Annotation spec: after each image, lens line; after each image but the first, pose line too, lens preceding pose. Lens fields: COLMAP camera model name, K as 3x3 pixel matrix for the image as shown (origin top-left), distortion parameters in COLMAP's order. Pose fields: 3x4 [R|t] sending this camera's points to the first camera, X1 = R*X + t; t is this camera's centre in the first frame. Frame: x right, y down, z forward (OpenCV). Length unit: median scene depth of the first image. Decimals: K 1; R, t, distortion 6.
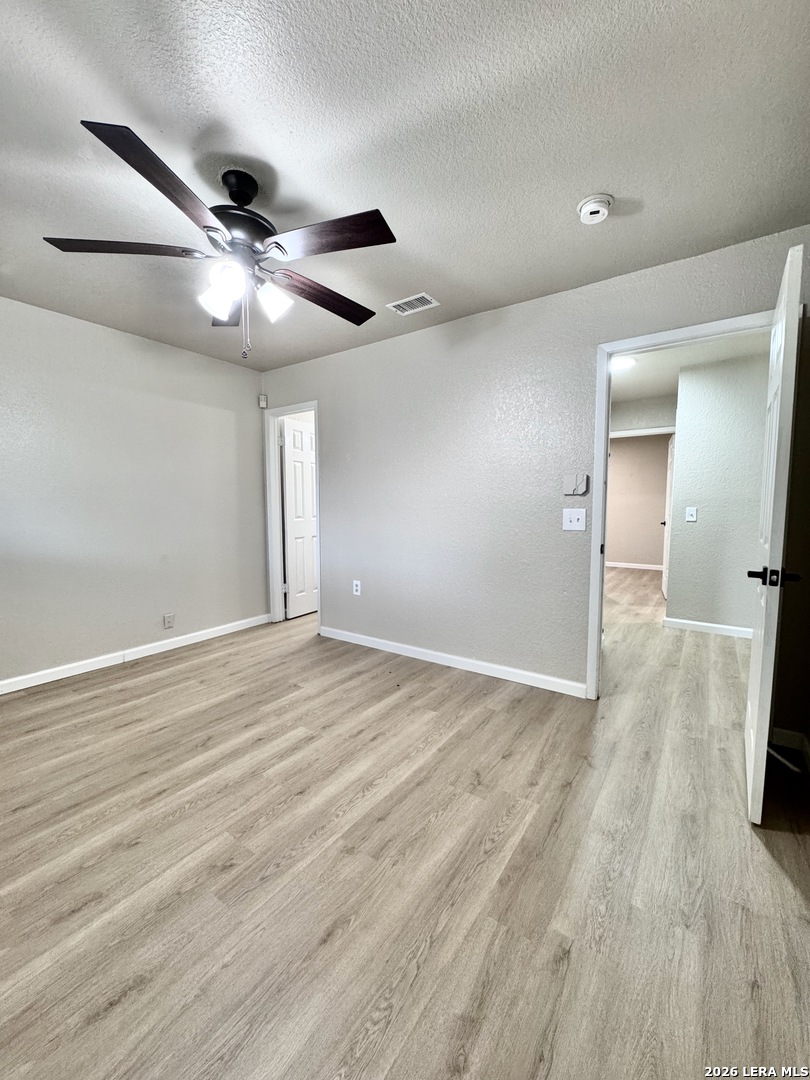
lens RADIAL K [[432.1, 0, 401.7], [0, 432.1, 540.4], [0, 0, 1]] dist [-0.003500, -0.000246]
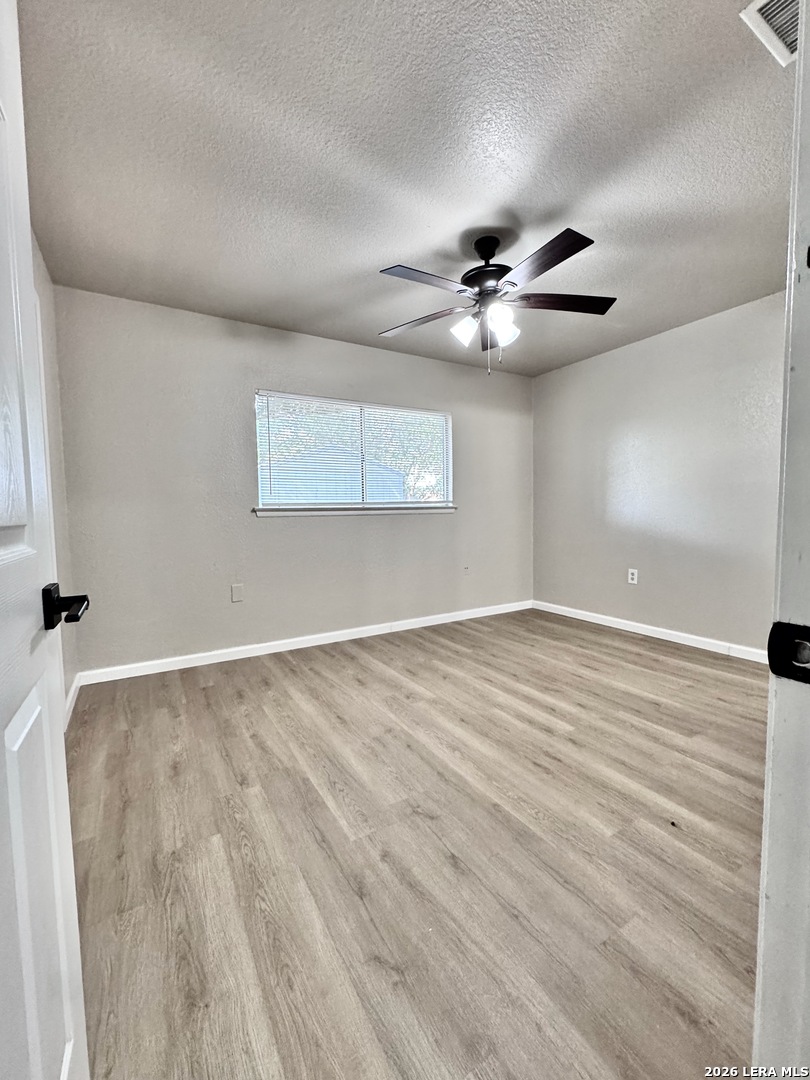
lens RADIAL K [[432.1, 0, 402.2], [0, 432.1, 538.8], [0, 0, 1]] dist [-0.003500, -0.000246]
pose [[-0.390332, 0.068153, -0.918148, 0.862481], [-0.061774, 0.993070, 0.099977, -0.043301], [0.918600, 0.095742, -0.383417, 1.164208]]
